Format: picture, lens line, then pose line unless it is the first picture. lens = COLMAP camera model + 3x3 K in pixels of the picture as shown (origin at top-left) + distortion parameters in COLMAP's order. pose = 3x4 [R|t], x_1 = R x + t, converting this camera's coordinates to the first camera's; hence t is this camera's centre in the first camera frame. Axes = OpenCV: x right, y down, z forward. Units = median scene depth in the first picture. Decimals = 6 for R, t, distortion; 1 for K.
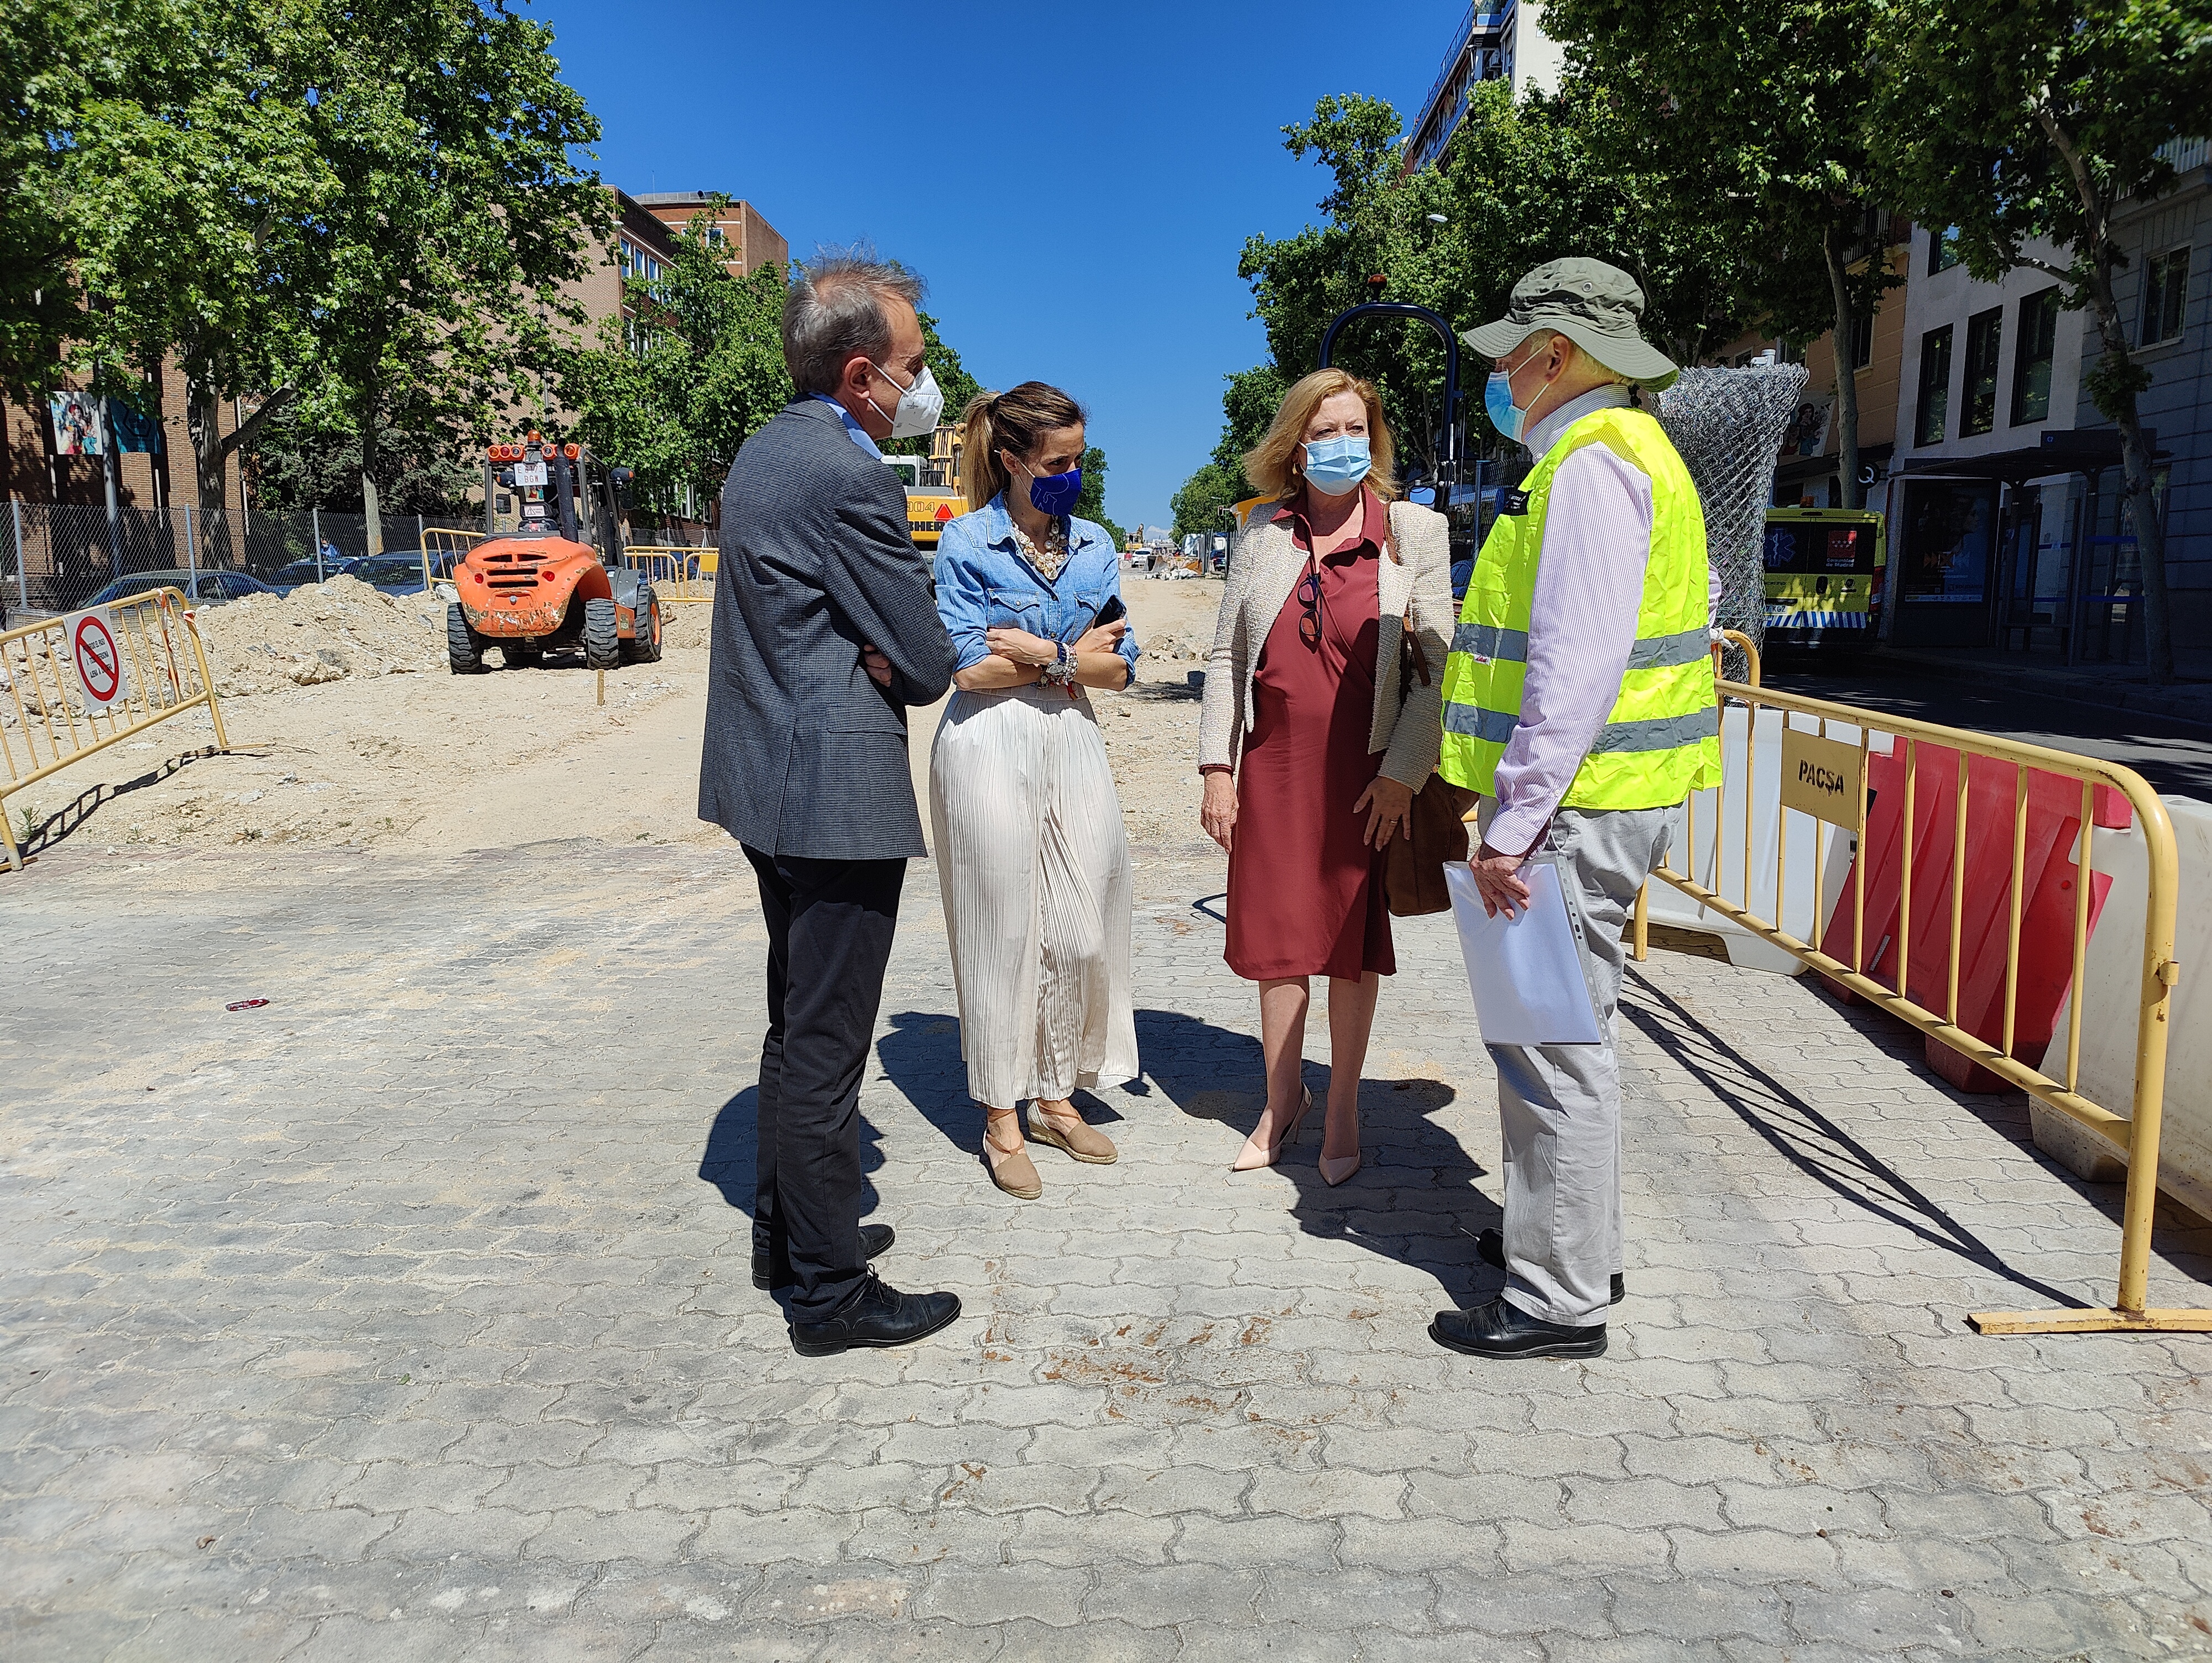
lens RADIAL K [[1628.9, 0, 1106.0], [0, 1628.9, 831.5], [0, 0, 1]] dist [0.008868, 0.003959]
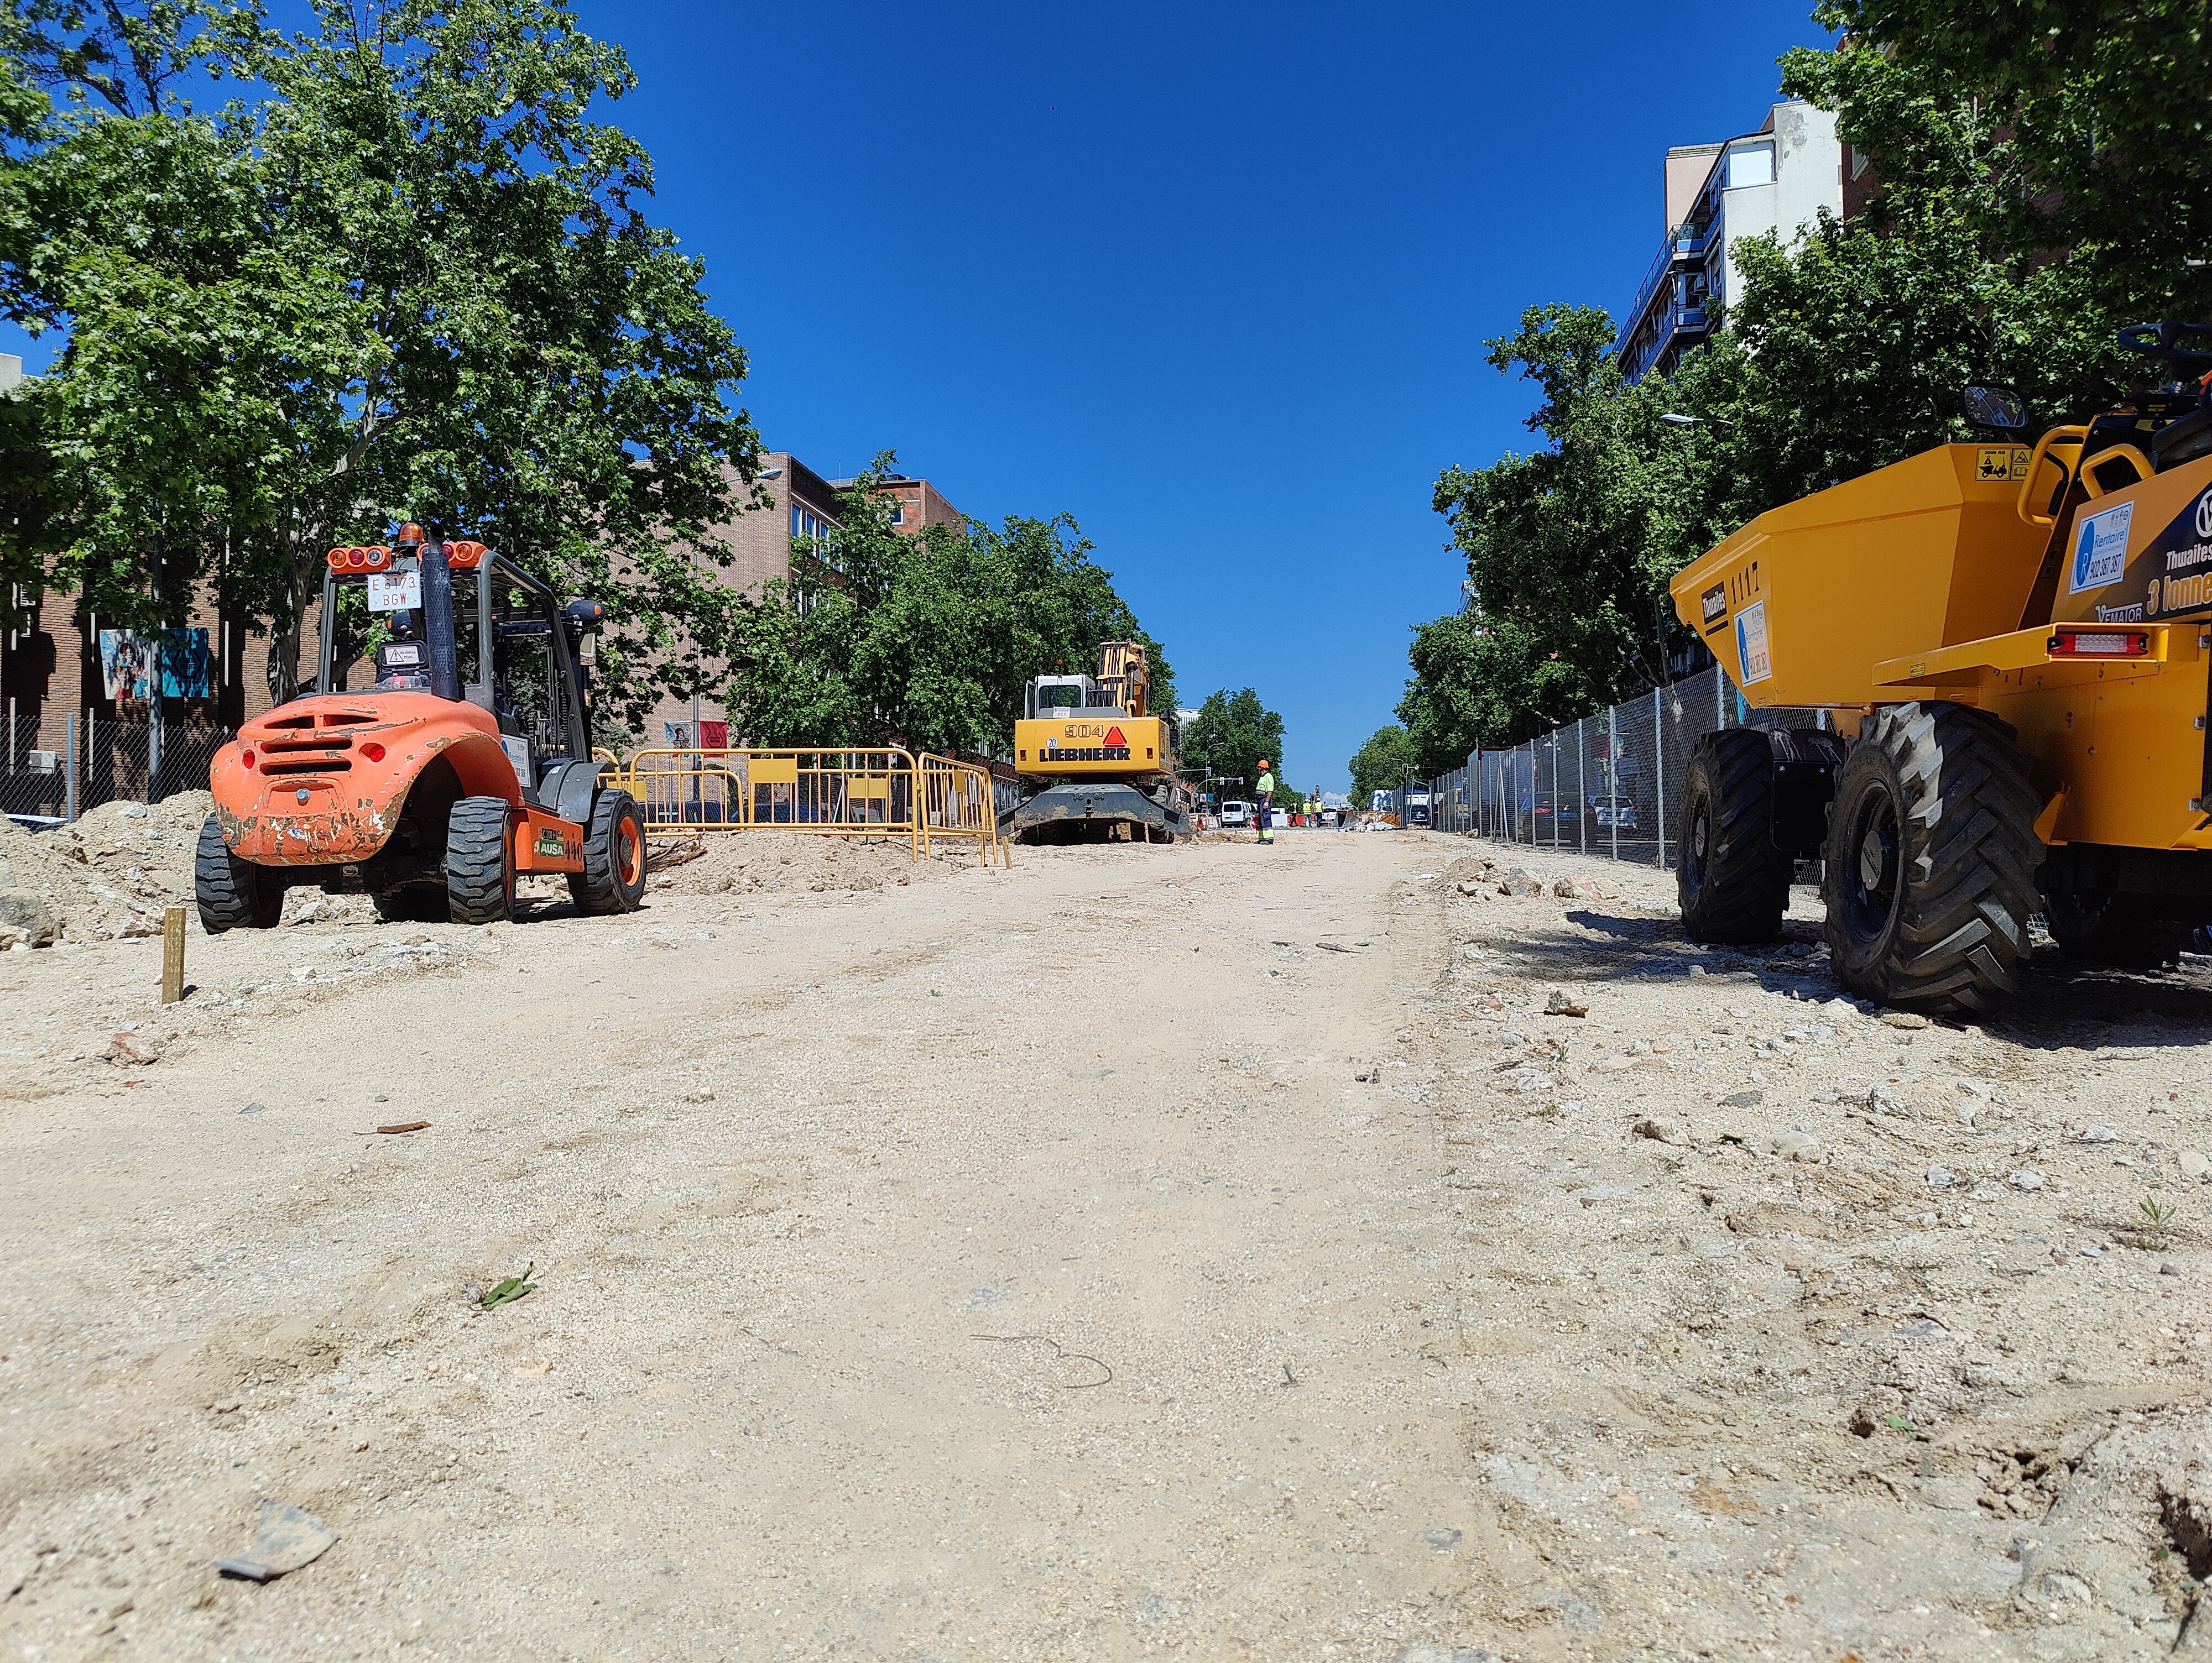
lens RADIAL K [[1628.9, 0, 1106.0], [0, 1628.9, 831.5], [0, 0, 1]] dist [0.008868, 0.003959]
pose [[0.994154, -0.018406, -0.106396, -0.012317], [0.000838, 0.986650, -0.162851, -0.012079], [0.107973, 0.161810, 0.980897, 0.142347]]
